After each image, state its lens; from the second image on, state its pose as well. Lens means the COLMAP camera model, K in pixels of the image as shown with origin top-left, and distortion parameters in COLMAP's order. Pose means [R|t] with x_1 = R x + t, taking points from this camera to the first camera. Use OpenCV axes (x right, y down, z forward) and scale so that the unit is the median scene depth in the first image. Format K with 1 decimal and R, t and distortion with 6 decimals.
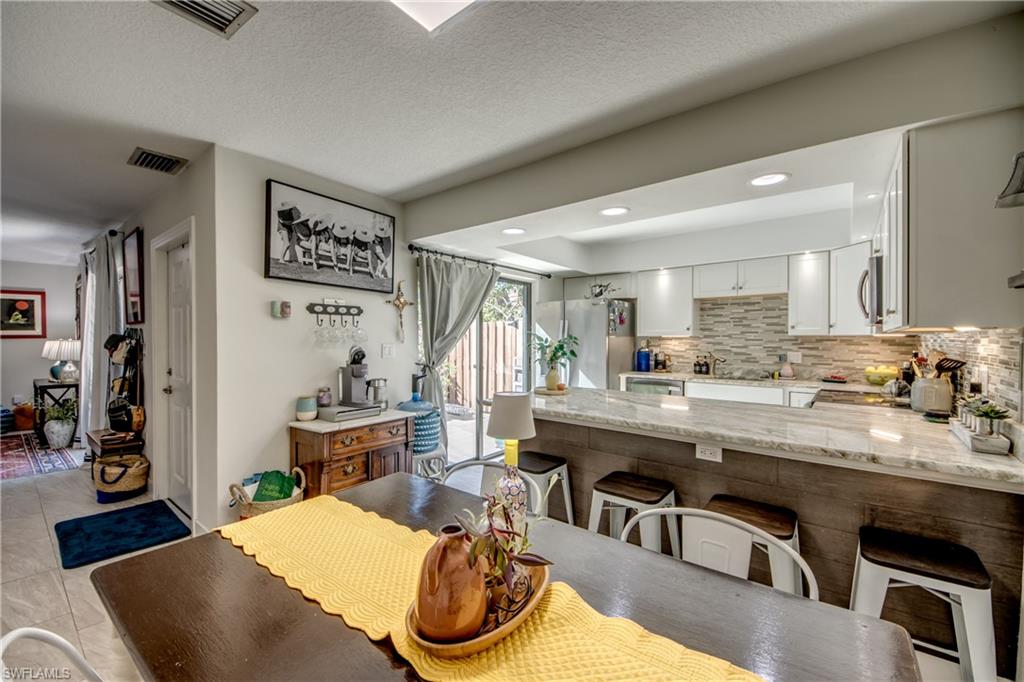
lens RADIAL K [[400.6, 0, 512.0], [0, 400.6, 341.0], [0, 0, 1]] dist [0.026657, -0.016733]
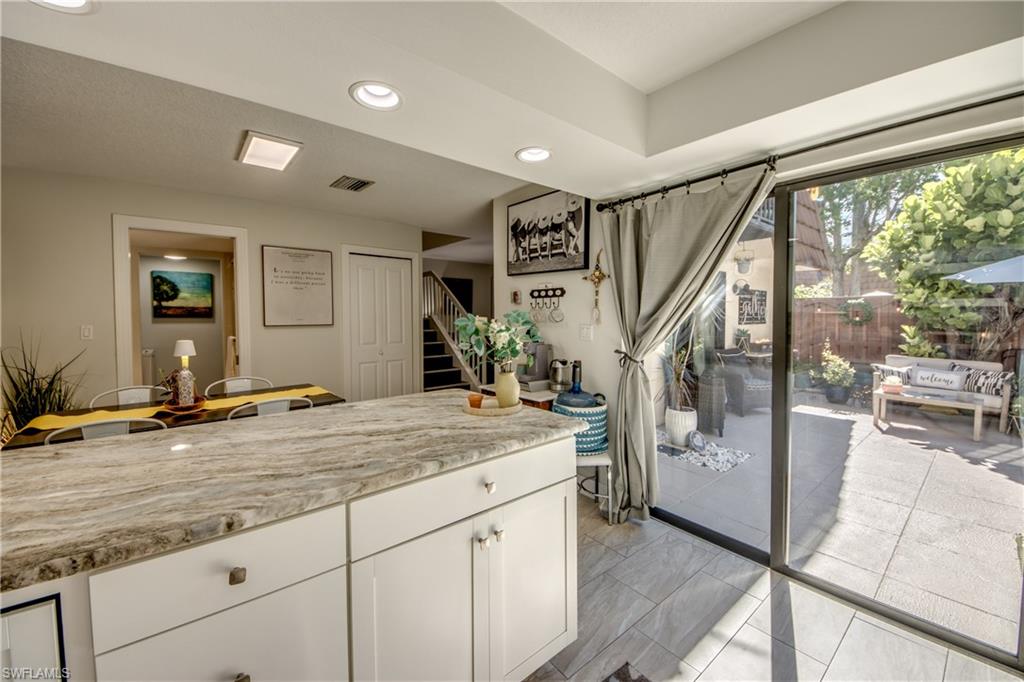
lens RADIAL K [[409.0, 0, 522.6], [0, 409.0, 328.1], [0, 0, 1]] dist [0.009496, -0.012489]
pose [[-0.202864, 0.028235, -0.978800, 0.621078], [-0.002276, 0.999568, 0.029306, -0.011467], [0.979204, 0.008173, -0.202712, 1.034164]]
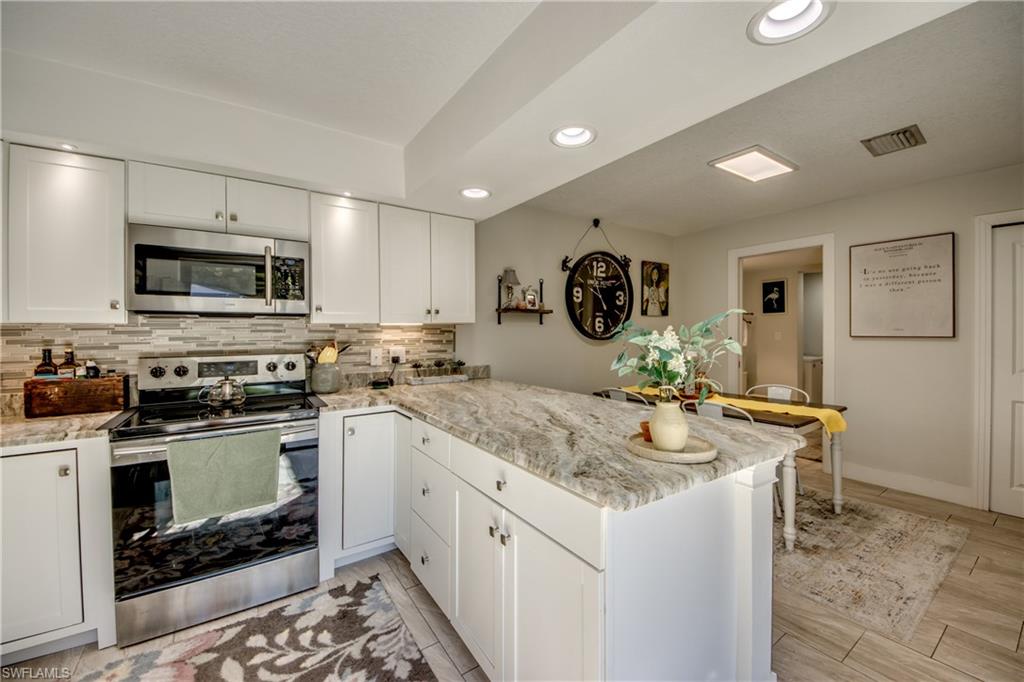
lens RADIAL K [[398.2, 0, 521.0], [0, 398.2, 333.1], [0, 0, 1]] dist [0.036761, -0.025997]
pose [[-0.958486, -0.000413, 0.285138, 0.113917], [0.003527, 0.999905, 0.013302, -0.006890], [-0.285117, 0.013755, -0.958394, 1.306497]]
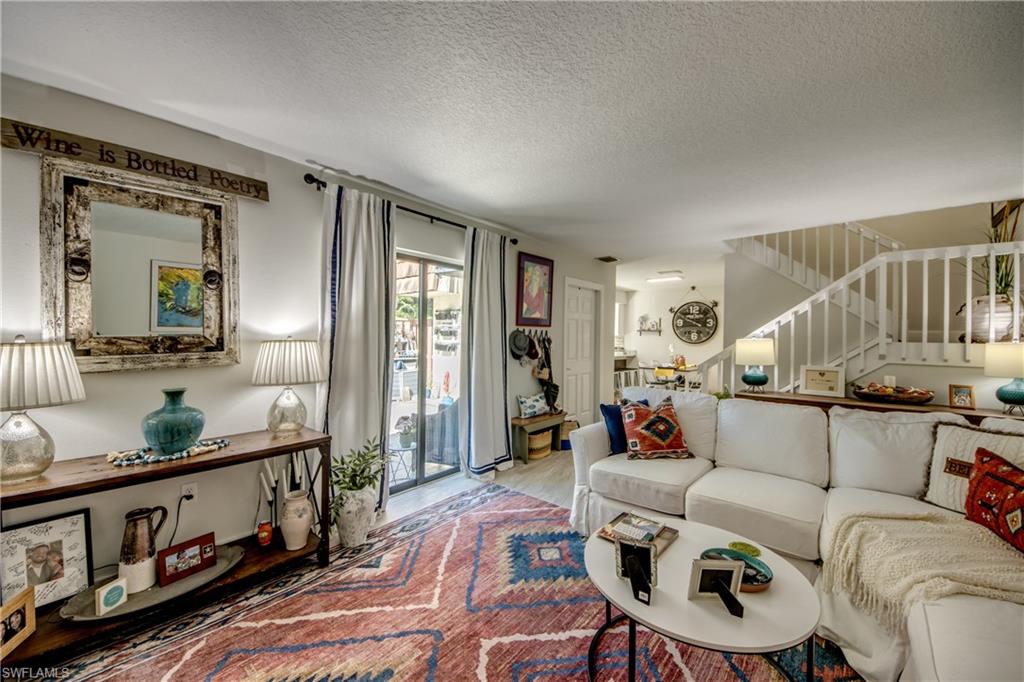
lens RADIAL K [[390.6, 0, 510.8], [0, 390.6, 335.7], [0, 0, 1]] dist [0.051423, -0.028785]
pose [[0.042277, -0.000671, 0.999106, -2.413707], [-0.006003, 0.999982, 0.000925, -0.014323], [-0.999088, -0.006037, 0.042272, 1.129938]]
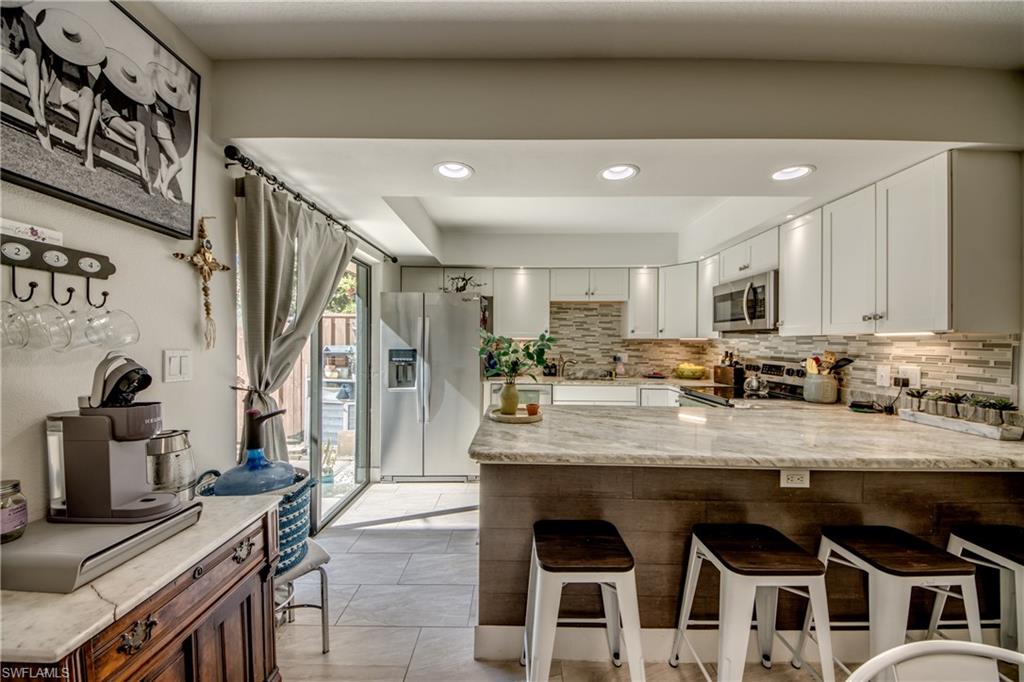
lens RADIAL K [[378.6, 0, 508.2], [0, 378.6, 343.4], [0, 0, 1]] dist [0.024001, -0.016684]
pose [[0.794638, 0.001307, 0.607082, -0.271418], [-0.001933, 0.999998, 0.000378, -0.000486], [-0.607081, -0.001474, 0.794639, 0.429407]]
